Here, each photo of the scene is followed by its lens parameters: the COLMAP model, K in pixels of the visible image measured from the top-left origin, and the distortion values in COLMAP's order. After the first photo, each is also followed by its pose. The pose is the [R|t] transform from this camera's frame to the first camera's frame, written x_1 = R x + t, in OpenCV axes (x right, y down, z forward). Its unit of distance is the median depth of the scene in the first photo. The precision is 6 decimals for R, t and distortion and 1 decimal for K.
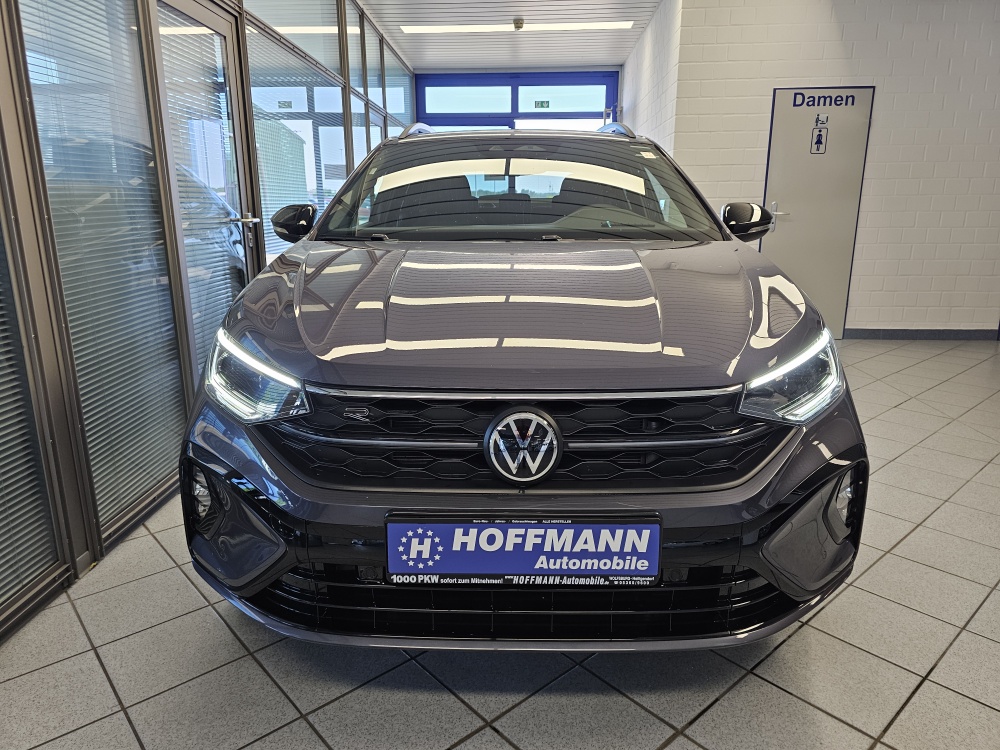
lens RADIAL K [[692.8, 0, 498.4], [0, 692.8, 370.7], [0, 0, 1]] dist [0.047796, -0.053326]
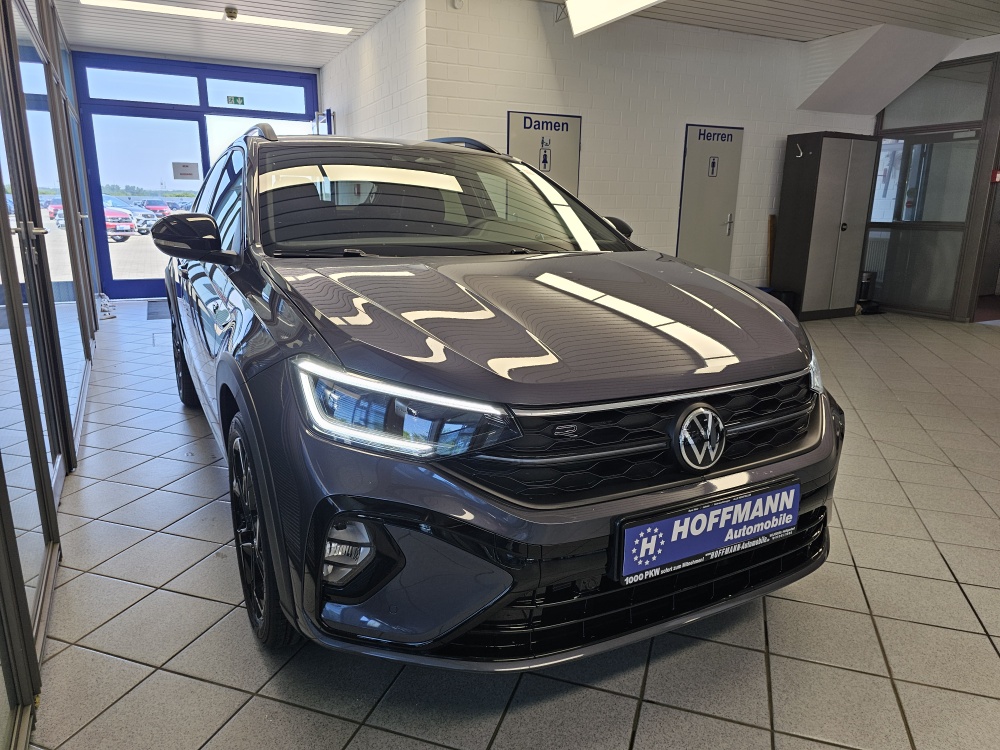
lens RADIAL K [[692.8, 0, 502.7], [0, 692.8, 376.2], [0, 0, 1]] dist [0.047796, -0.053326]
pose [[0.863298, -0.105365, 0.493573, -0.803160], [0.103795, 0.994126, 0.030674, -0.061829], [-0.493905, 0.024749, 0.869163, 0.168660]]
